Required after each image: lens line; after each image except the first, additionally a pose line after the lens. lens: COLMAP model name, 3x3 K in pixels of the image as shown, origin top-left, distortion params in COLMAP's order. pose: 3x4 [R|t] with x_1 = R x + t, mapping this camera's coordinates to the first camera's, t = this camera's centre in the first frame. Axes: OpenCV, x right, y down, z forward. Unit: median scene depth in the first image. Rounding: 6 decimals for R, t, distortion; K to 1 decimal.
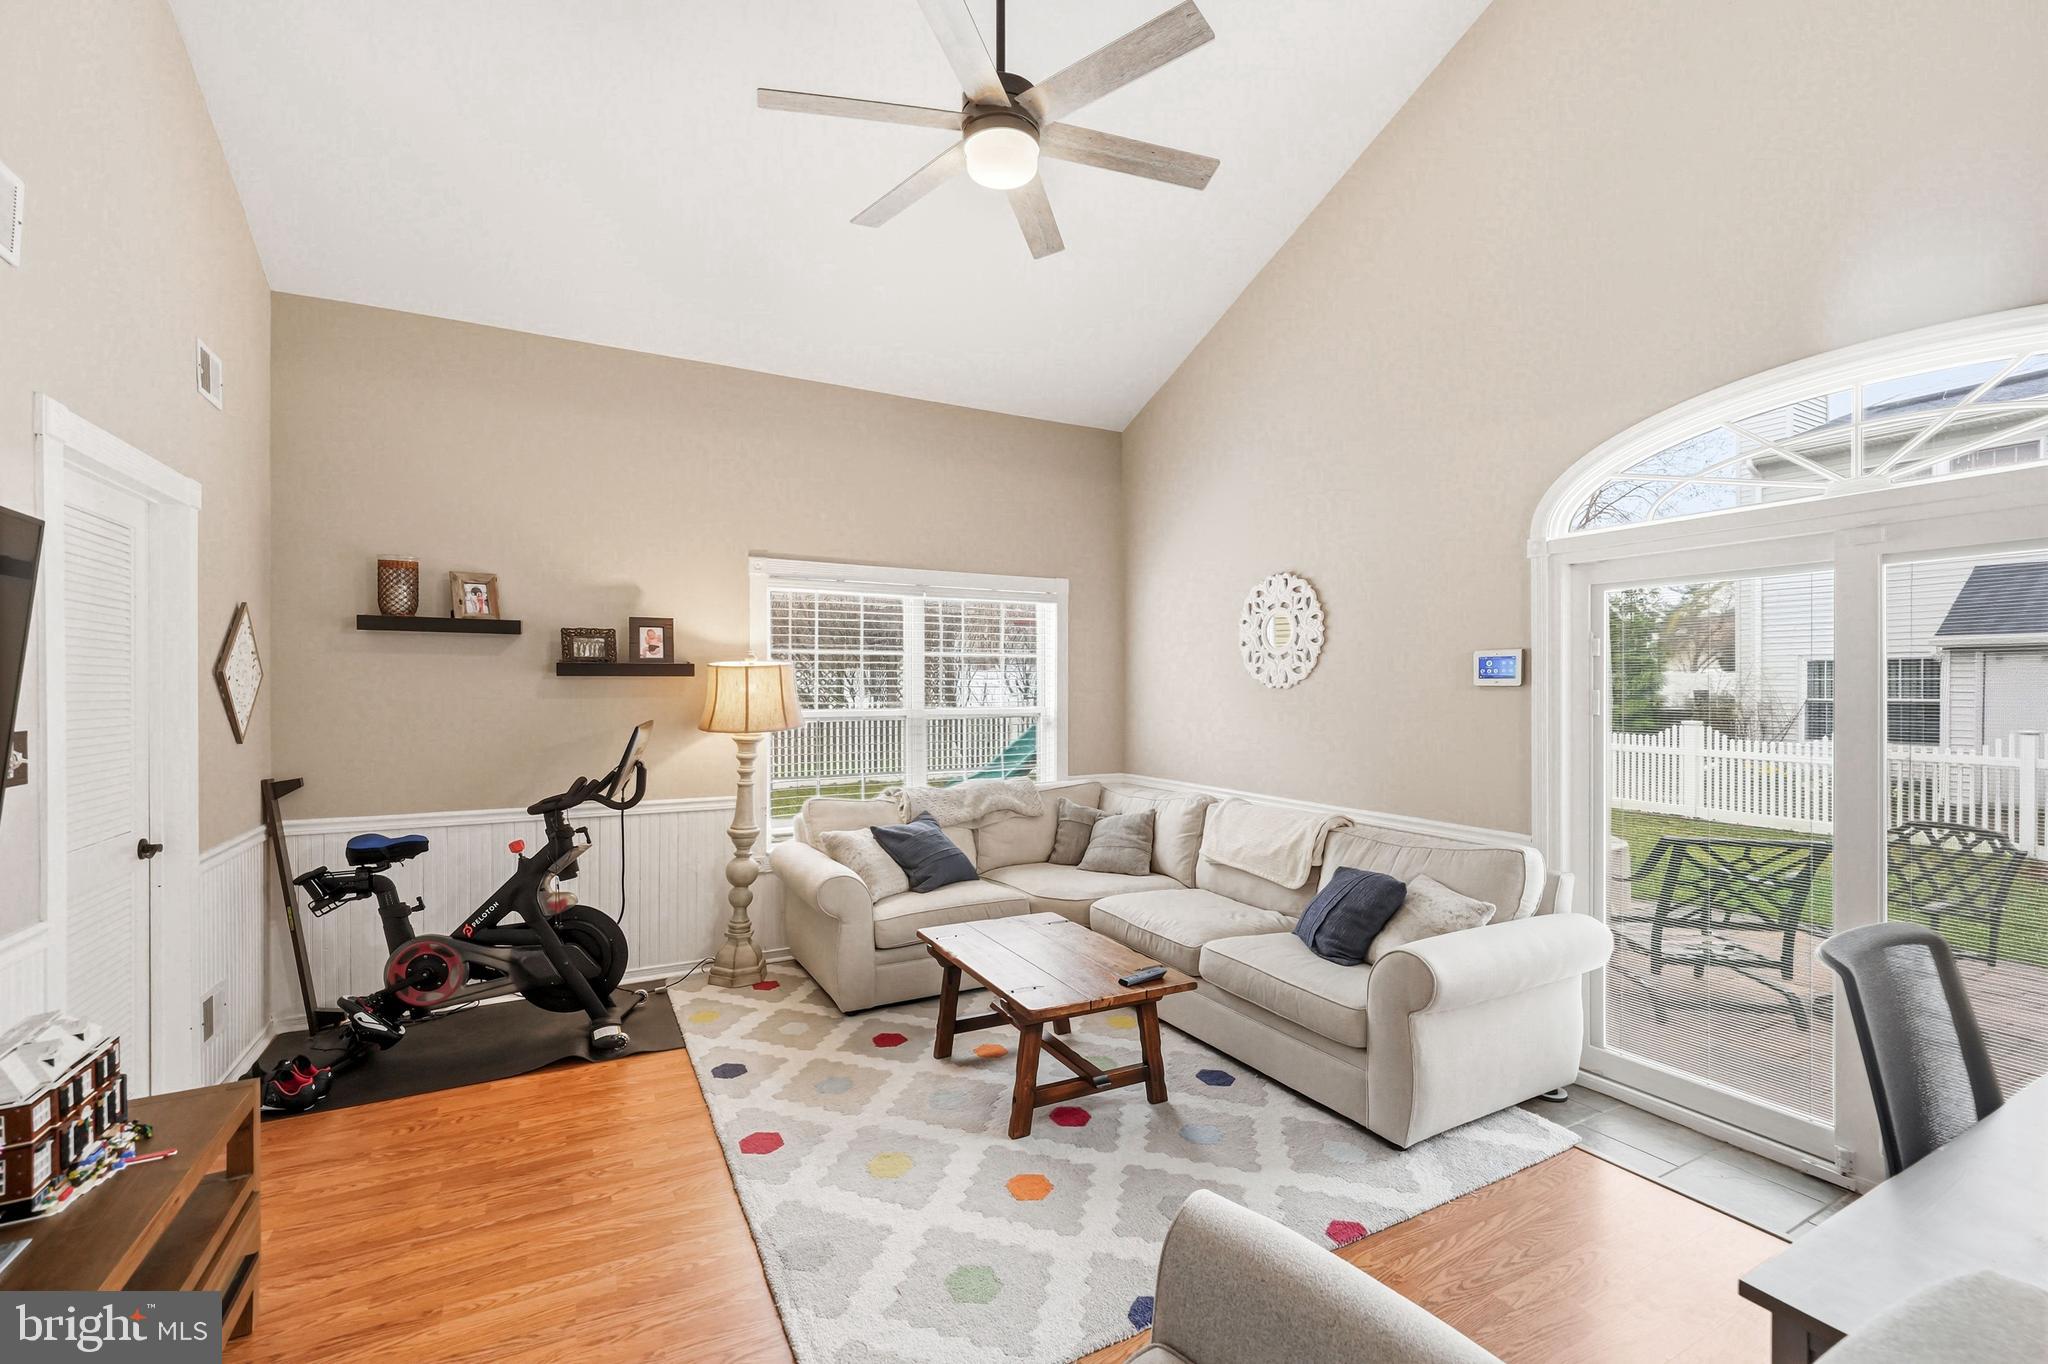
lens RADIAL K [[861.4, 0, 1027.4], [0, 861.4, 691.4], [0, 0, 1]] dist [-0.000056, 0.000006]
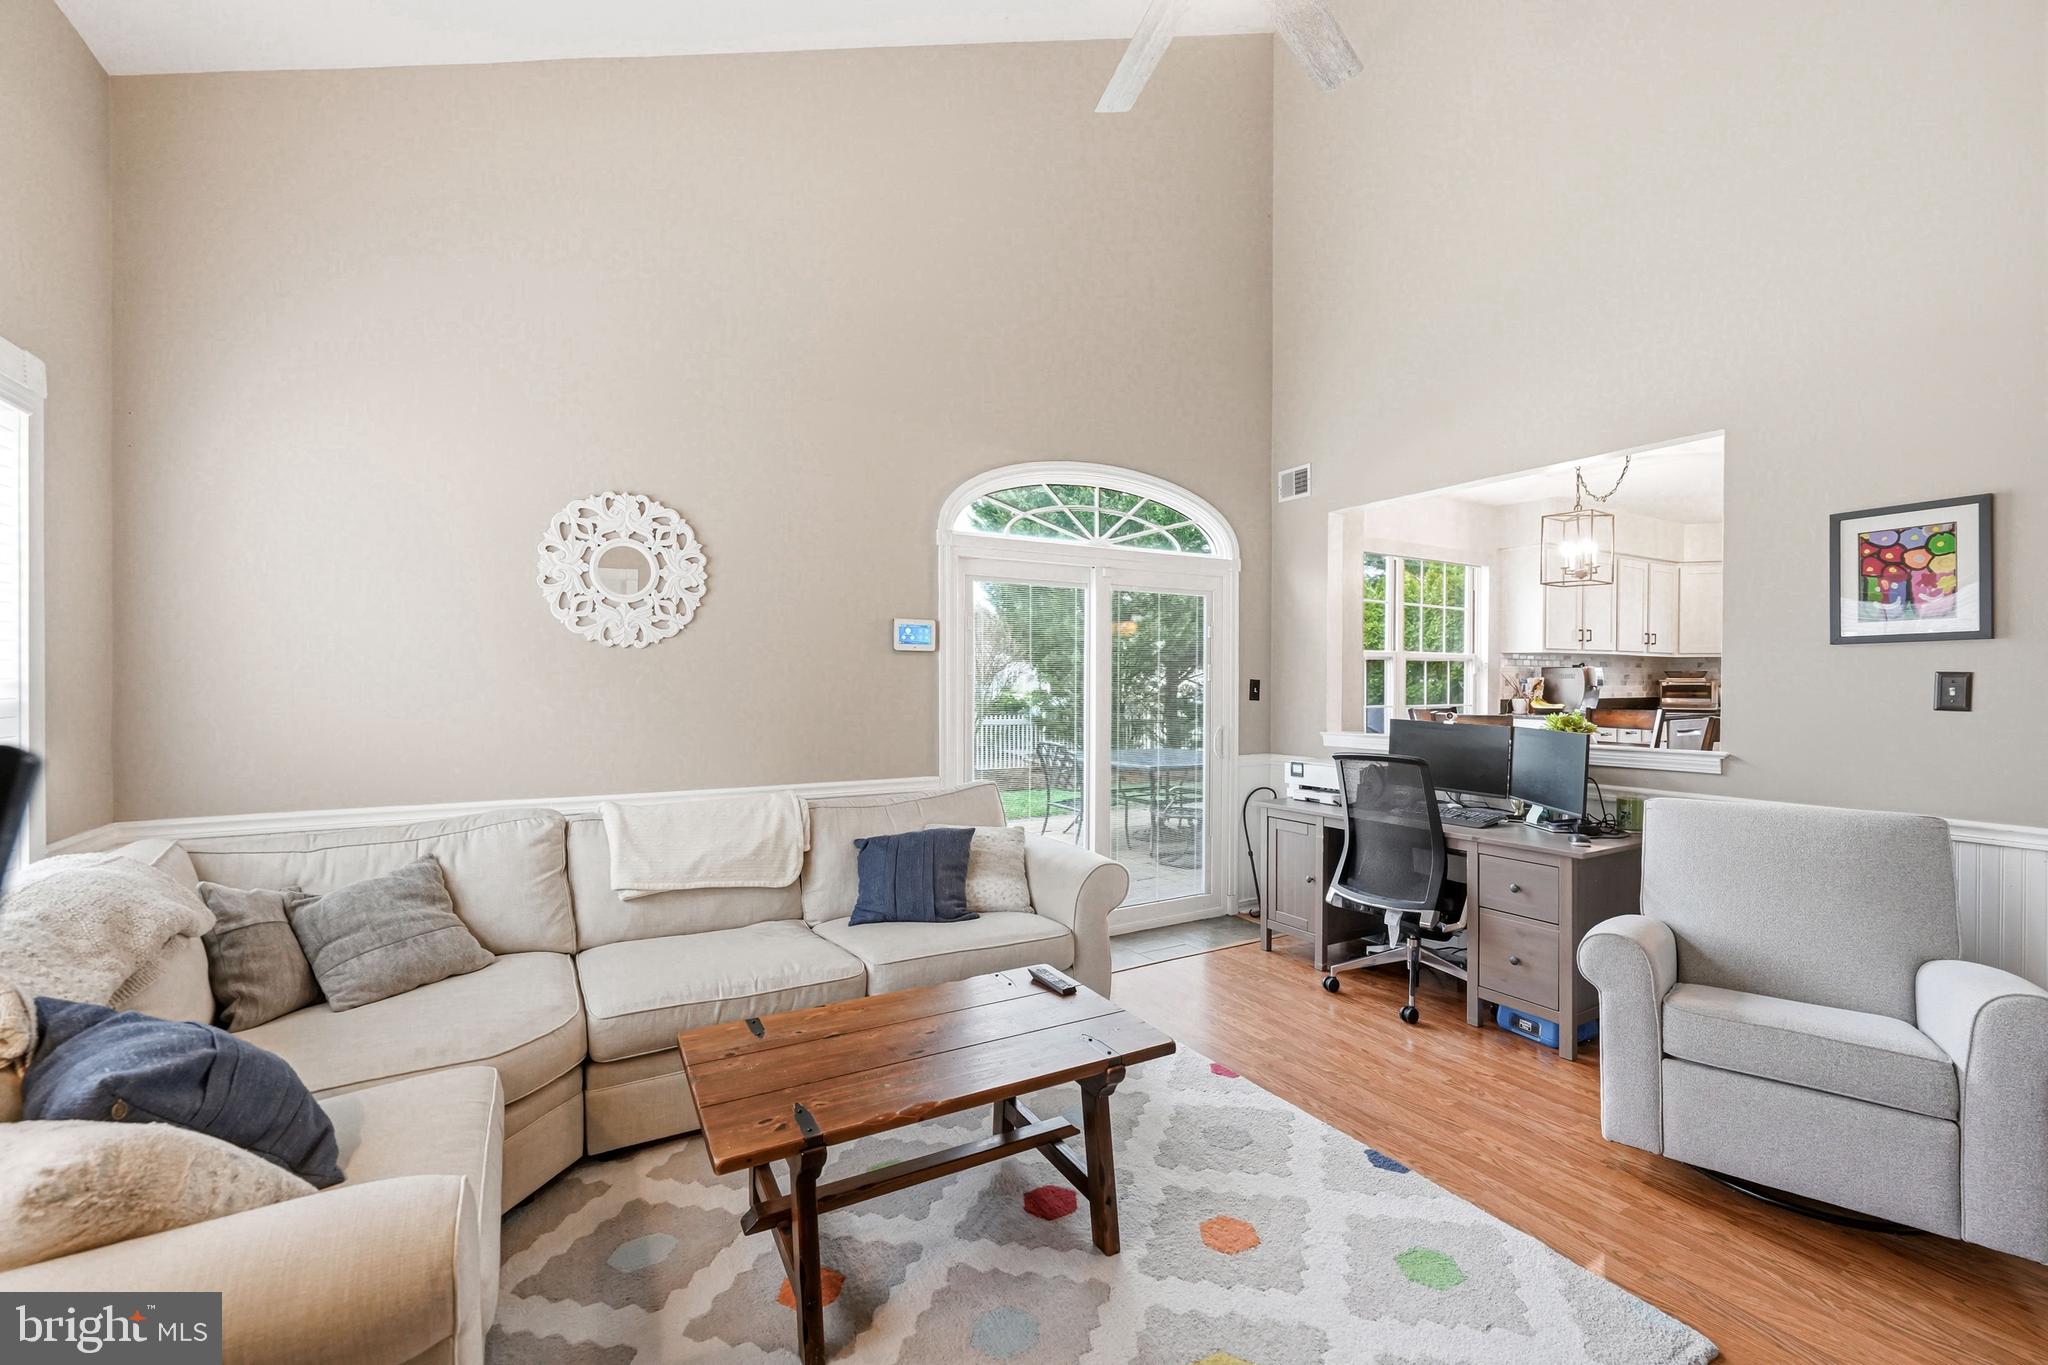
lens RADIAL K [[844.6, 0, 1024.0], [0, 844.6, 682.5], [0, 0, 1]] dist [-0.008261, 0.005590]
pose [[-0.024605, -0.007676, 0.999668, -0.457515], [-0.001310, 0.999970, 0.007646, 0.021357], [-0.999696, -0.001122, -0.024614, 0.697621]]
